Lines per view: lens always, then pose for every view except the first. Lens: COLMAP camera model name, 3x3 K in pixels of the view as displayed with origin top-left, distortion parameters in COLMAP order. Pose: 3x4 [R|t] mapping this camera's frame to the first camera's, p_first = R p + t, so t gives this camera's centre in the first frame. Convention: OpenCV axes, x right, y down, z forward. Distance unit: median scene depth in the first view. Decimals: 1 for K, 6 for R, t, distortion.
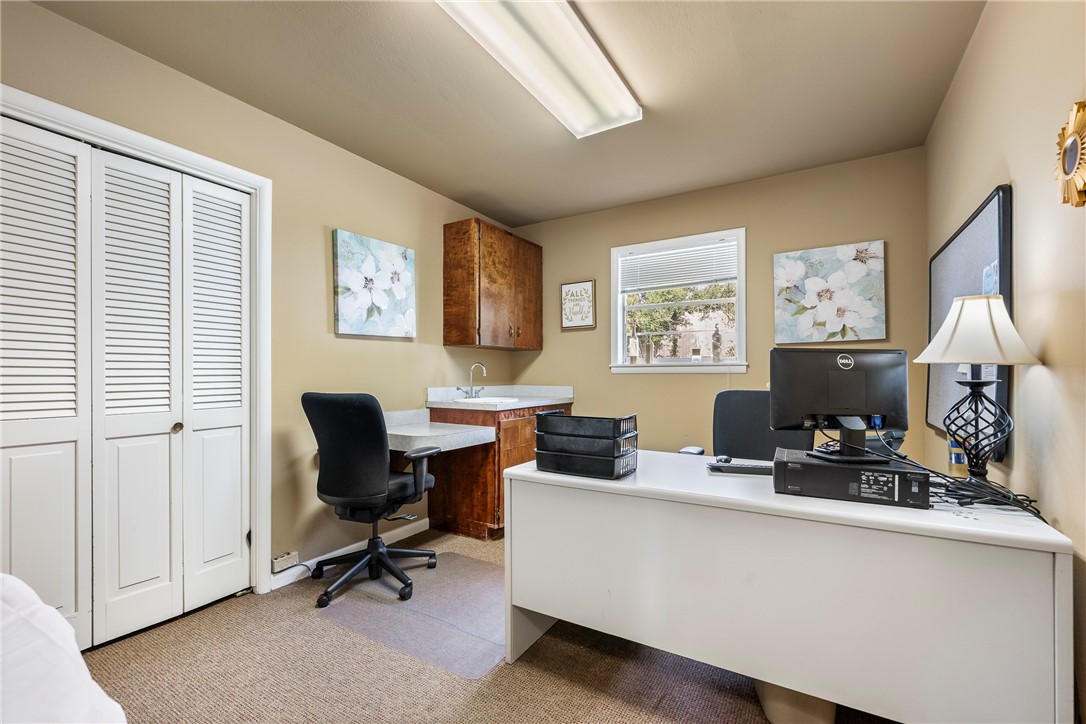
lens RADIAL K [[468.4, 0, 544.9], [0, 468.4, 369.6], [0, 0, 1]] dist [0.001041, -0.000385]
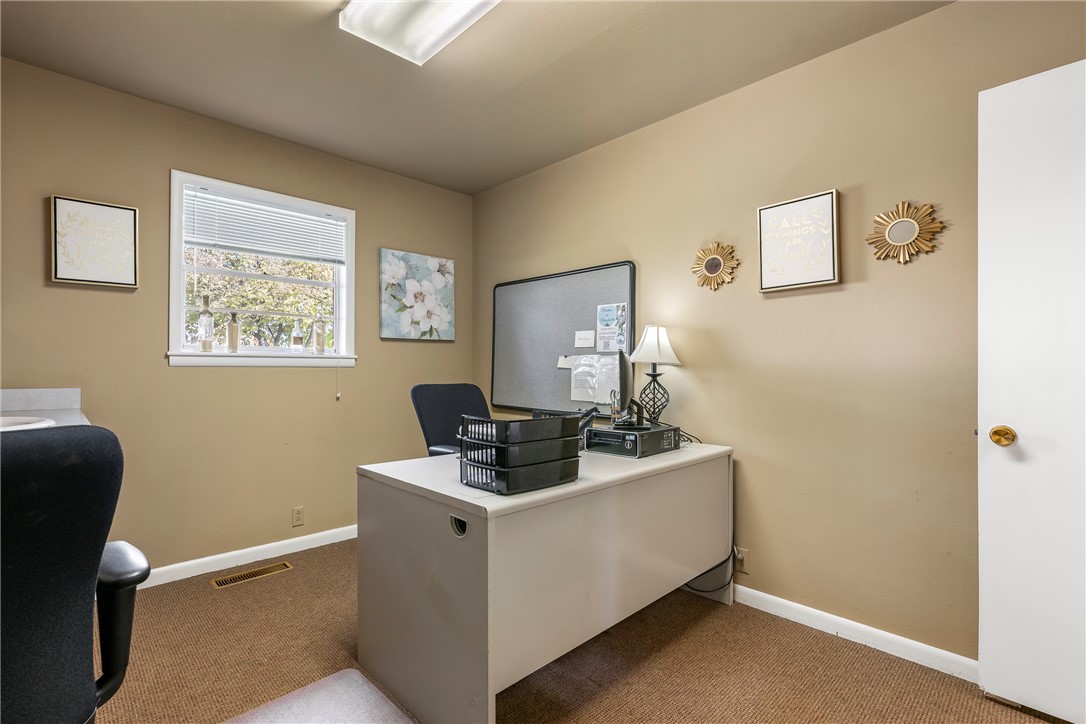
lens RADIAL K [[468.4, 0, 544.7], [0, 468.4, 367.4], [0, 0, 1]] dist [0.001041, -0.000385]
pose [[0.294255, 0.005840, 0.955709, -0.376870], [-0.015209, 0.999883, -0.001427, 0.004926], [-0.955606, -0.014115, 0.294310, 0.382218]]
